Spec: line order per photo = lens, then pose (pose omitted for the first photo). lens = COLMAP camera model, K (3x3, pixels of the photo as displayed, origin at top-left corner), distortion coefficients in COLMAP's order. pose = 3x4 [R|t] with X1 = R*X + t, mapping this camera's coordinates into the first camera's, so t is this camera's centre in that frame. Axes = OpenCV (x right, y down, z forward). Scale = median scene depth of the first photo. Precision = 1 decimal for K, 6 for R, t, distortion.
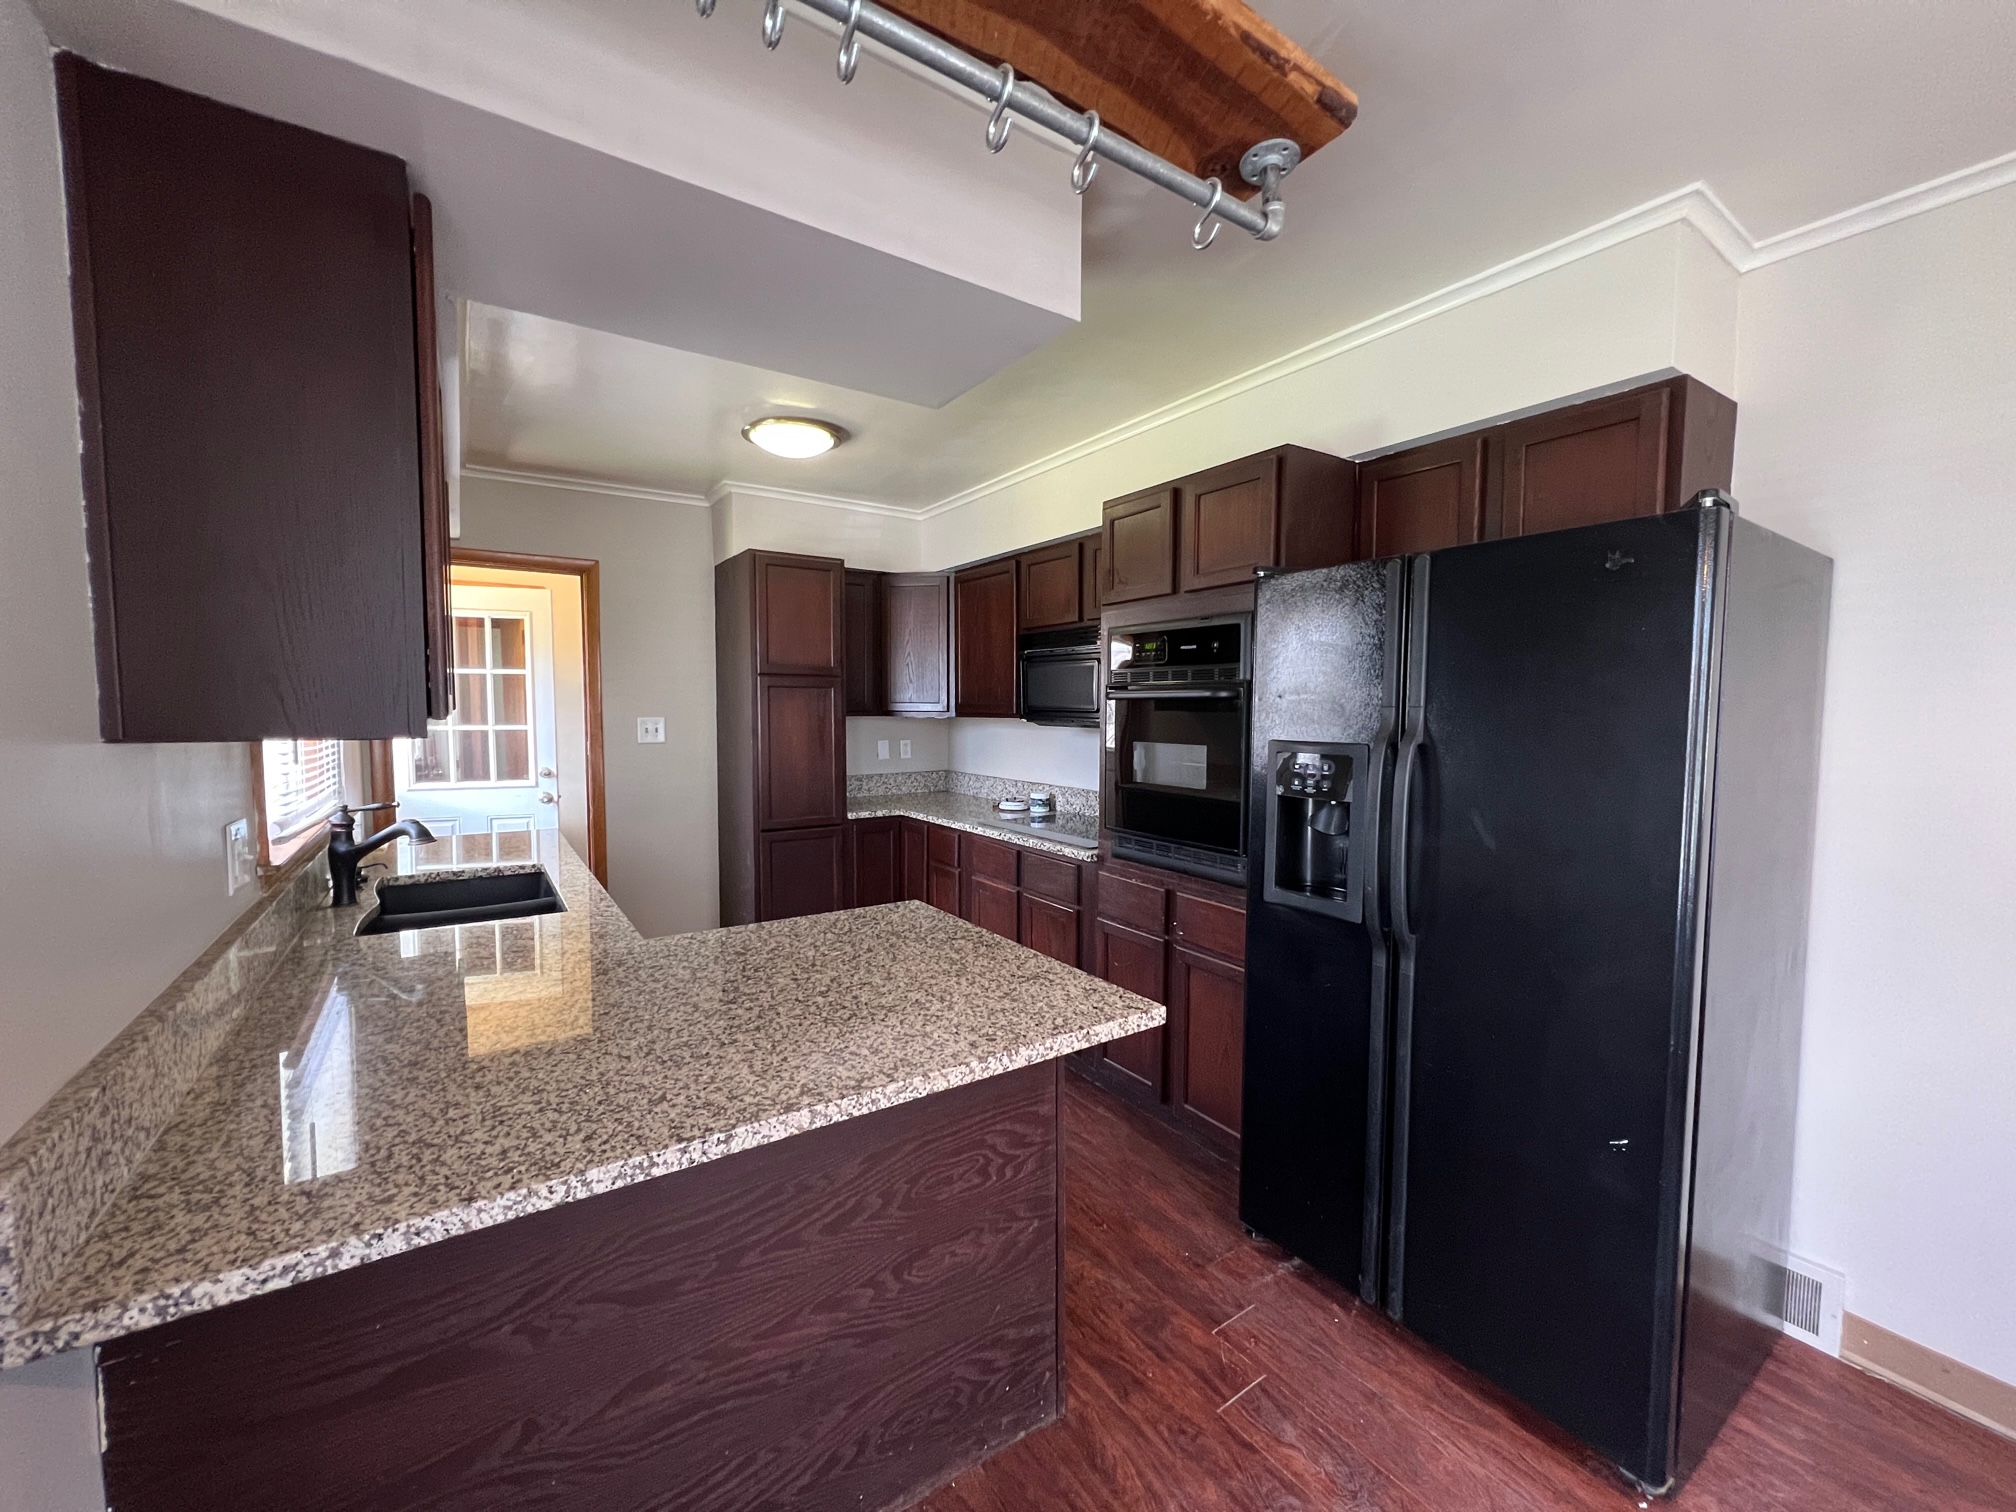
lens RADIAL K [[814.1, 0, 1015.6], [0, 814.1, 760.5], [0, 0, 1]] dist [-0.002381, -0.000112]
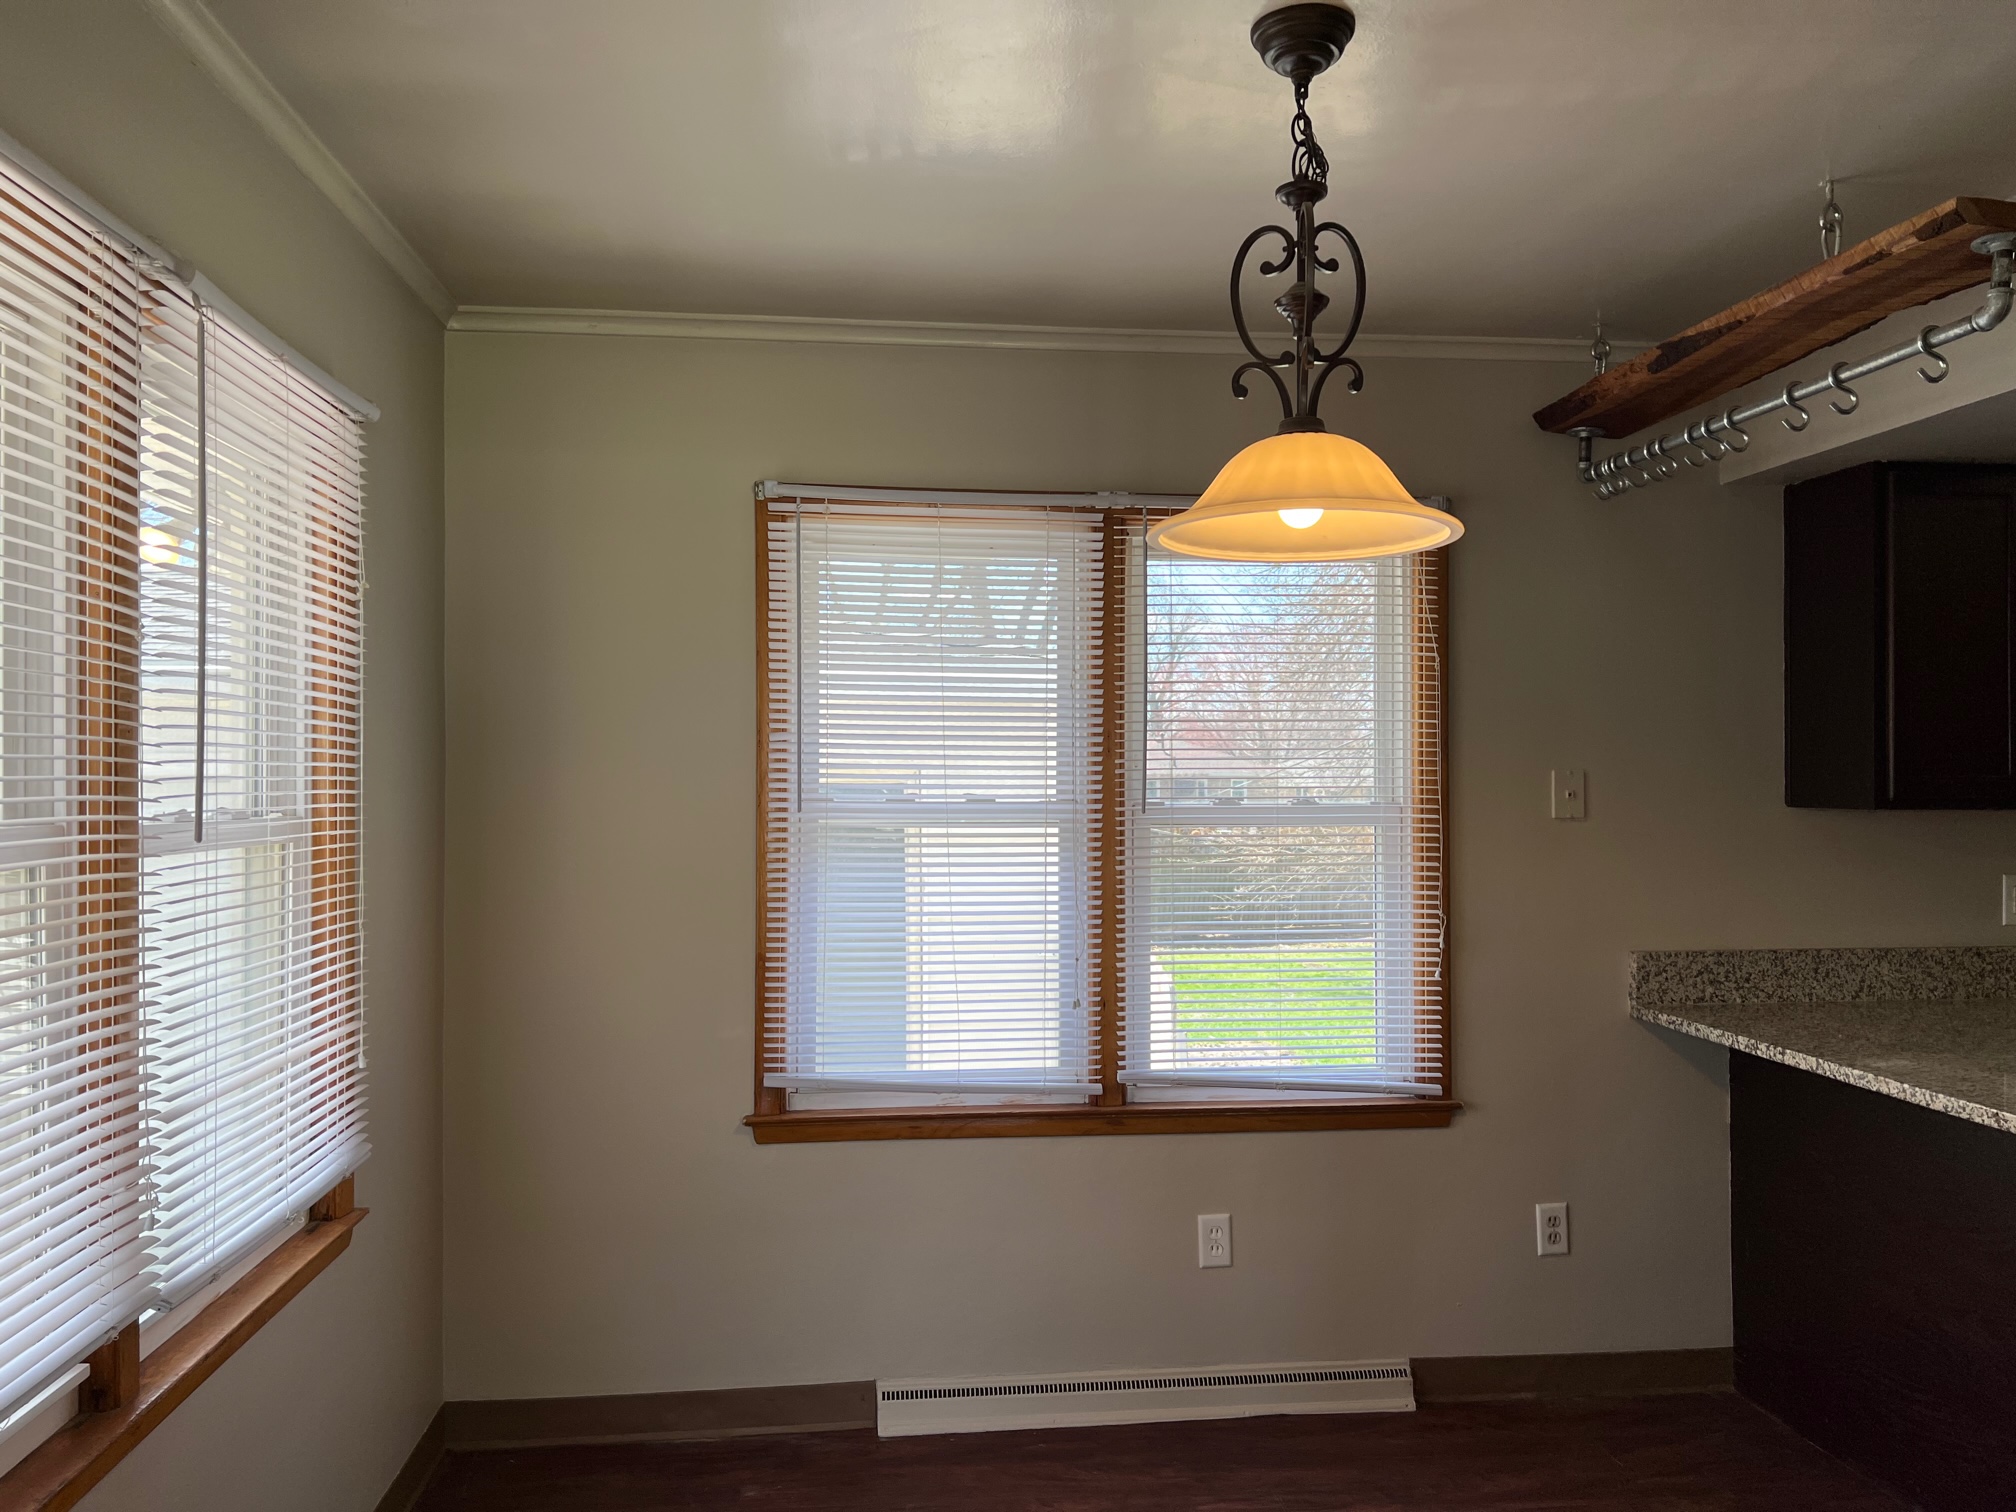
lens RADIAL K [[1565.8, 0, 1008.8], [0, 1565.8, 761.2], [0, 0, 1]] dist [-0.013693, -0.005283]
pose [[-0.494792, -0.023518, -0.868693, 3.114877], [-0.055280, 0.998461, 0.004456, -0.046016], [0.867251, 0.050226, -0.495331, 1.164328]]
